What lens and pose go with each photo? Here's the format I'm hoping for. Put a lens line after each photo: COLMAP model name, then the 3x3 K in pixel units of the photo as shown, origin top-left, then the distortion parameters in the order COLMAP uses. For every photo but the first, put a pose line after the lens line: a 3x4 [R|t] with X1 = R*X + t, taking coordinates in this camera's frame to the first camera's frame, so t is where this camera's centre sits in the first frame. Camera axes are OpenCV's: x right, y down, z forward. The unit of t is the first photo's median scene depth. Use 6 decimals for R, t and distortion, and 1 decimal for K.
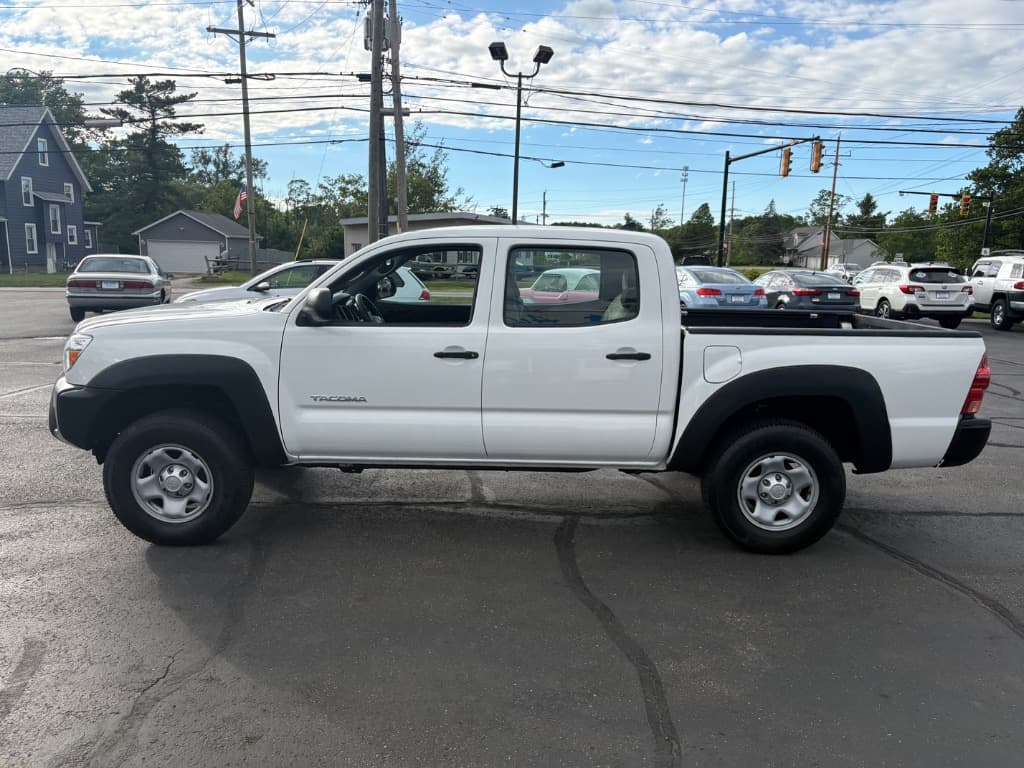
lens RADIAL K [[775.5, 0, 519.9], [0, 775.5, 391.0], [0, 0, 1]] dist [0.054123, -0.053243]
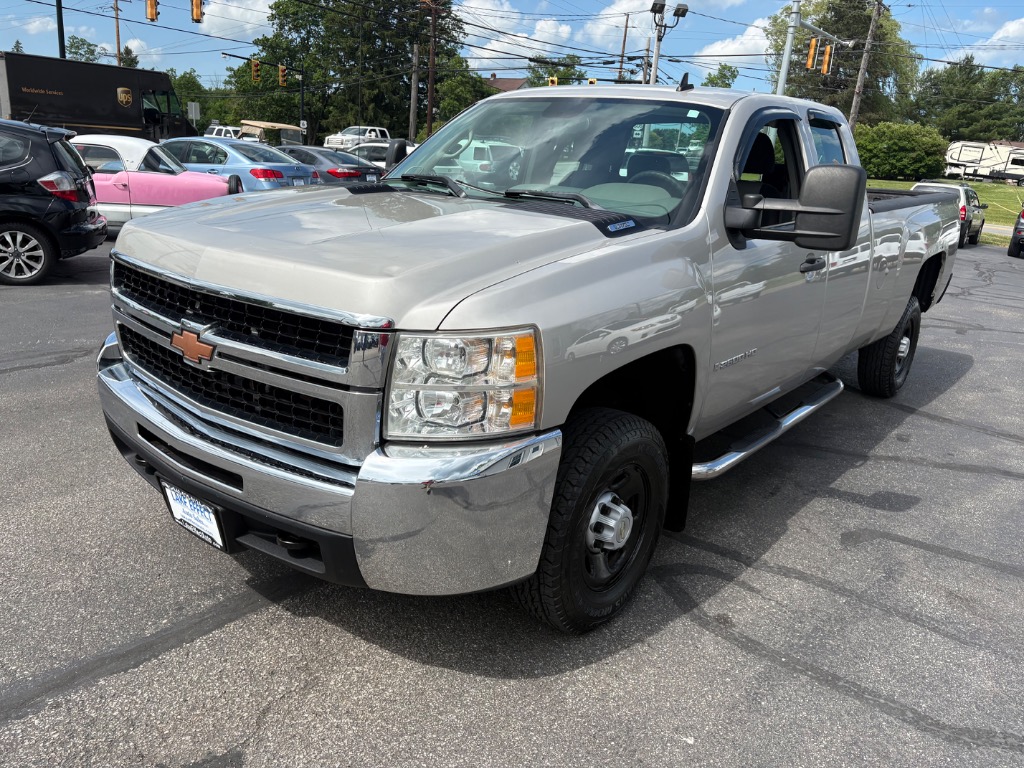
lens RADIAL K [[775.5, 0, 516.1], [0, 775.5, 374.5], [0, 0, 1]] dist [0.054123, -0.053243]
pose [[0.641209, -0.190704, 0.743292, -0.100969], [0.079880, 0.979953, 0.182514, -0.022808], [-0.763198, -0.057656, 0.643588, 0.124329]]
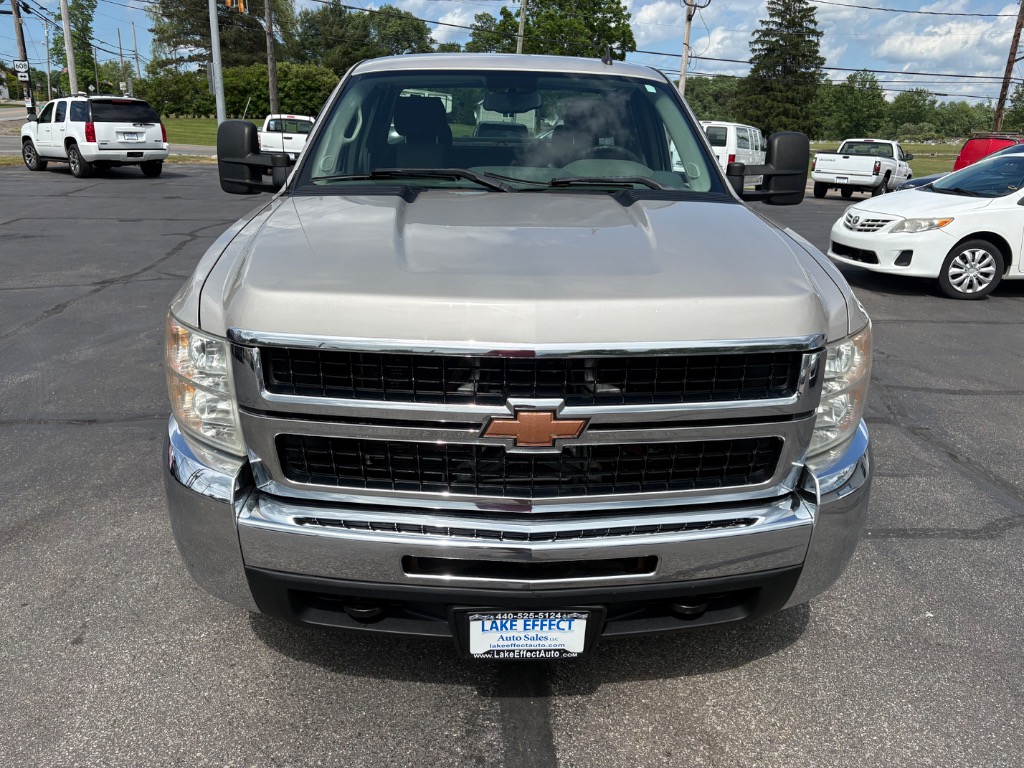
lens RADIAL K [[775.5, 0, 510.4], [0, 775.5, 386.5], [0, 0, 1]] dist [0.054123, -0.053243]
pose [[-0.019706, -0.342210, 0.939417, -0.118621], [0.145893, 0.928558, 0.341314, -0.037765], [-0.989104, 0.143780, 0.031628, 0.198889]]
